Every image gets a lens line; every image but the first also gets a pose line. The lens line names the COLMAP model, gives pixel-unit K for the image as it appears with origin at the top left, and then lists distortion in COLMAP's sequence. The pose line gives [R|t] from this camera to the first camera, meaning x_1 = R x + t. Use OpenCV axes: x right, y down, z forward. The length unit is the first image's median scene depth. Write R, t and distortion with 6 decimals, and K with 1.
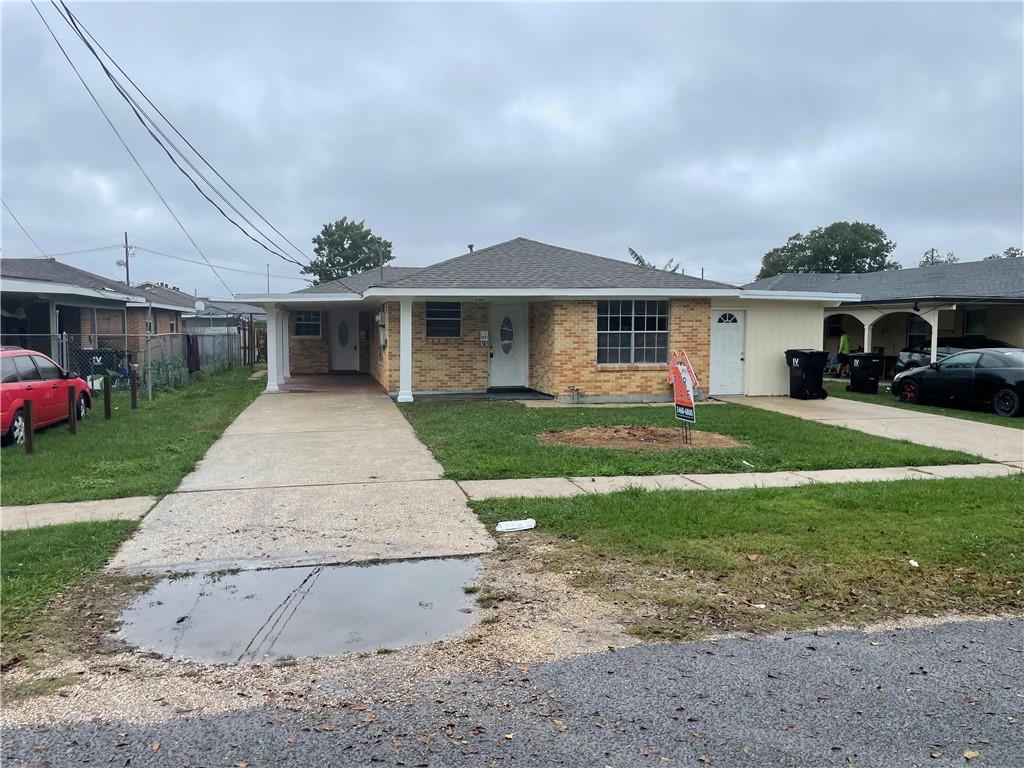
lens RADIAL K [[759.1, 0, 512.0], [0, 759.1, 377.3], [0, 0, 1]] dist [0.128591, -0.180006]
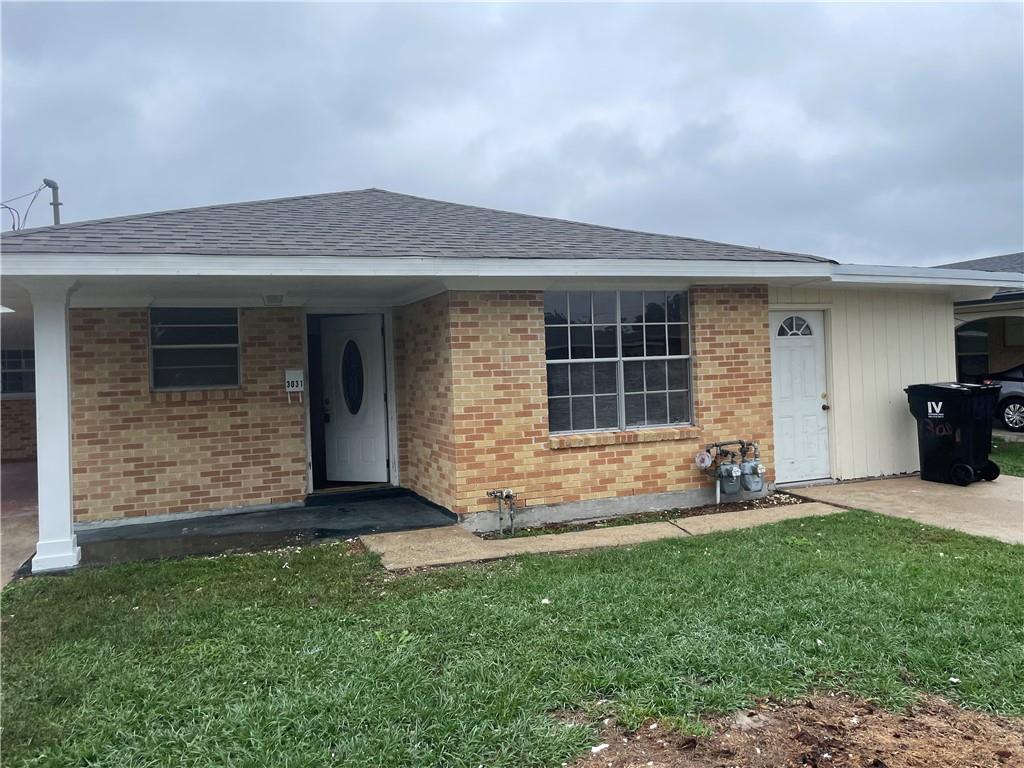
lens RADIAL K [[759.1, 0, 512.0], [0, 759.1, 377.3], [0, 0, 1]] dist [0.128591, -0.180006]
pose [[0.988156, -0.039547, 0.148268, 0.025015], [0.047573, 0.997566, -0.050979, -0.027800], [-0.145891, 0.057429, 0.987632, 0.543598]]
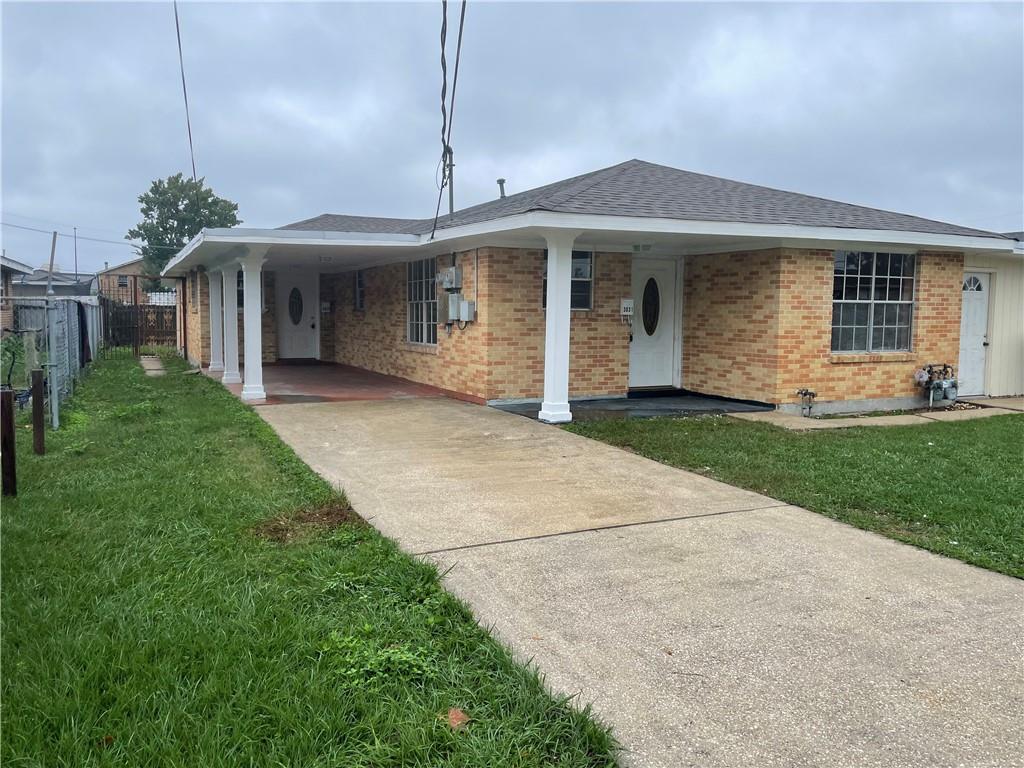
lens RADIAL K [[759.1, 0, 512.0], [0, 759.1, 377.3], [0, 0, 1]] dist [0.128591, -0.180006]
pose [[0.976023, -0.009812, 0.217447, -0.273709], [0.004238, 0.999651, 0.026085, -0.013953], [-0.217627, -0.024538, 0.975724, 0.419033]]
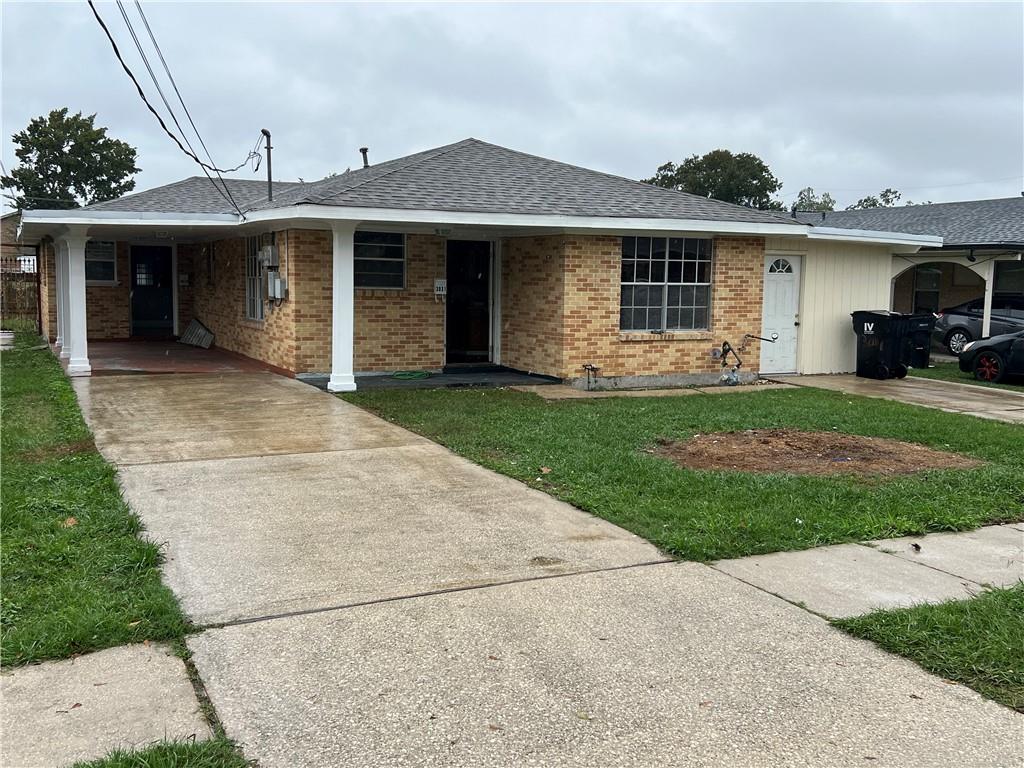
lens RADIAL K [[955.9, 0, 512.0], [0, 955.9, 384.0], [0, 0, 1]] dist [0.156735, -0.277633]
pose [[0.972753, -0.009752, 0.231638, -0.173634], [-0.001656, 0.998797, 0.049005, -0.011526], [-0.231837, -0.048053, 0.971567, 0.182584]]
